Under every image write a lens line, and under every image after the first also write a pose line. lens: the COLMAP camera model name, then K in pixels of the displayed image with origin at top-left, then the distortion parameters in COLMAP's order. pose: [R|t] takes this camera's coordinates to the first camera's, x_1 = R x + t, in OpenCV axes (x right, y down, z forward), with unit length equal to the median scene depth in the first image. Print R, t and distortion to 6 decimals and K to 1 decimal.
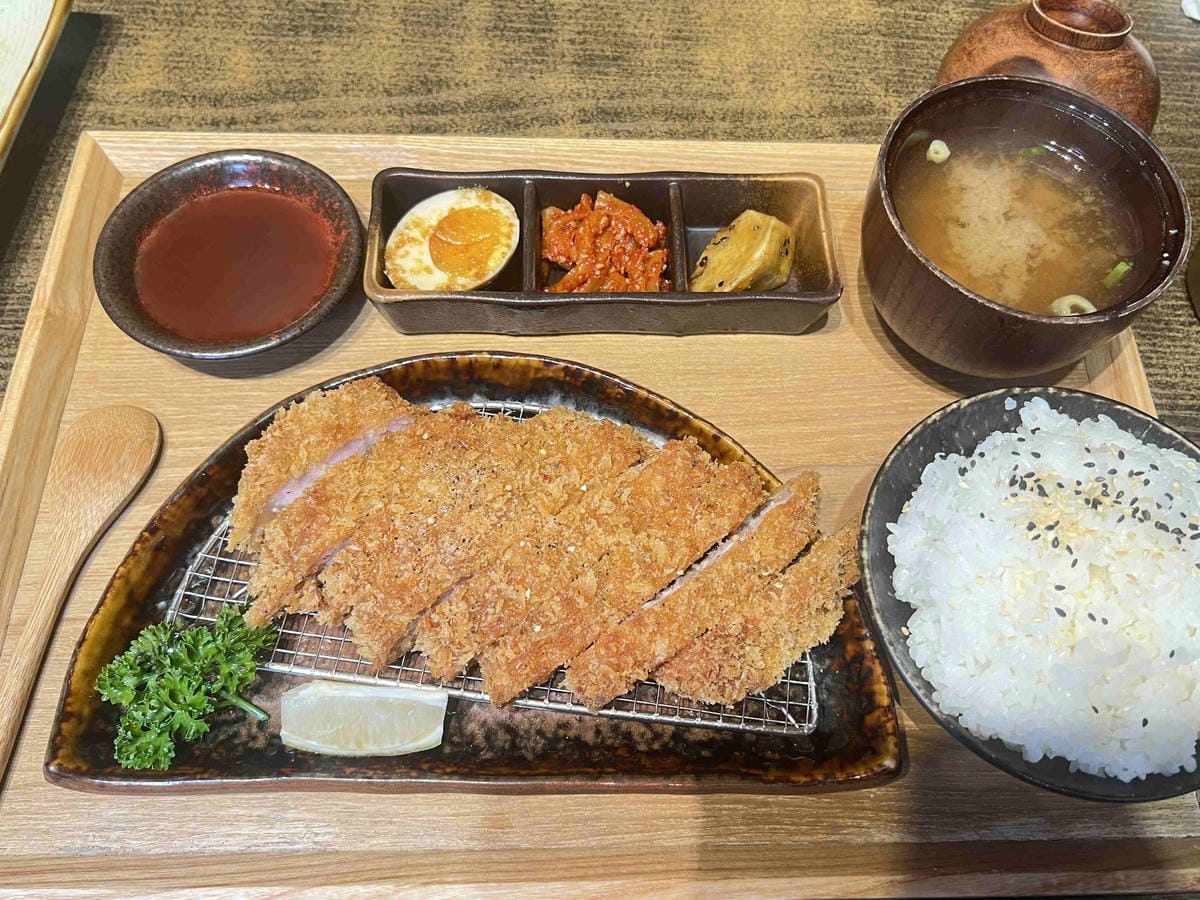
lens RADIAL K [[966.4, 0, 600.0], [0, 966.4, 450.0], [0, 0, 1]] dist [0.000379, -0.003632]
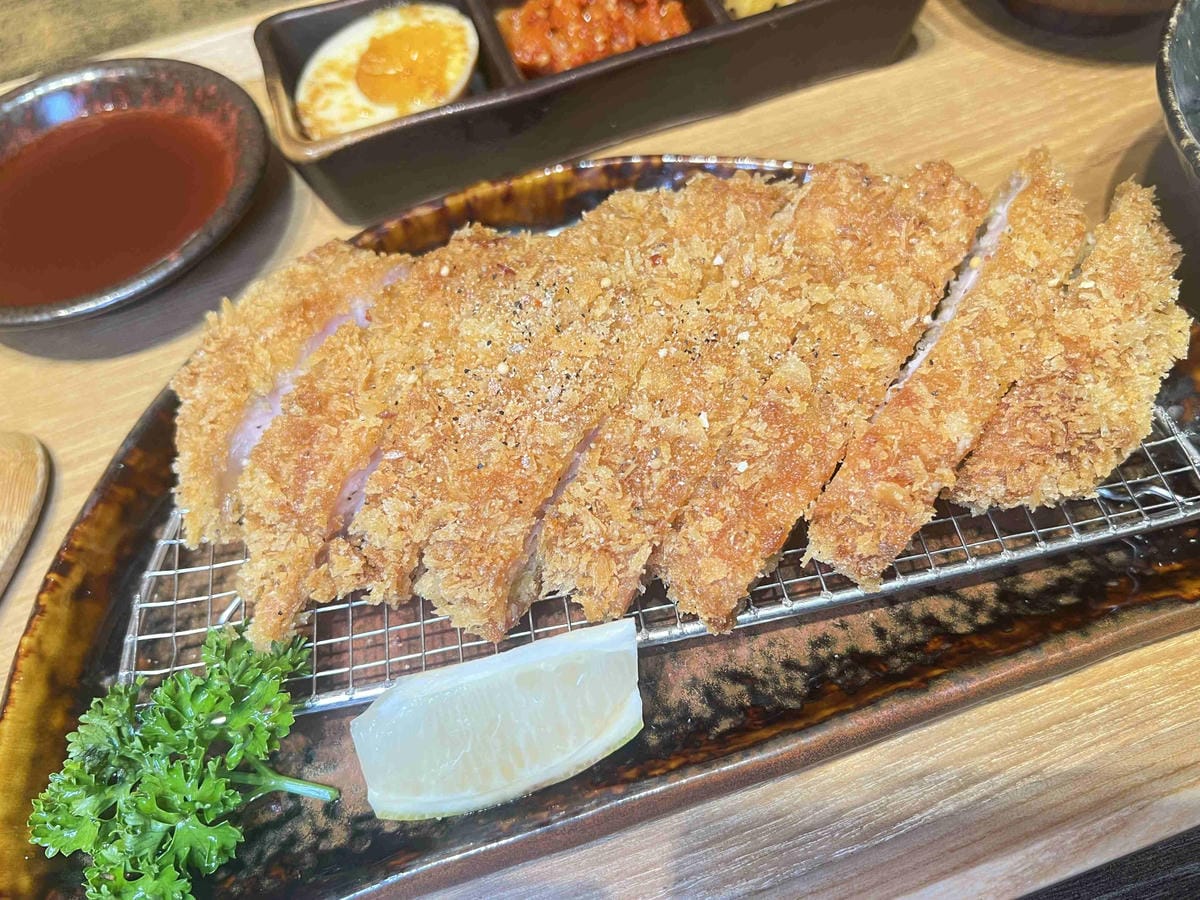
lens RADIAL K [[977.4, 0, 588.2], [0, 977.4, 482.7], [0, 0, 1]] dist [-0.010133, -0.001236]
pose [[0.946137, -0.320123, 0.048426, -0.136931], [0.323458, 0.941124, -0.098293, 0.165994], [-0.014109, 0.108662, 0.993979, 0.320512]]
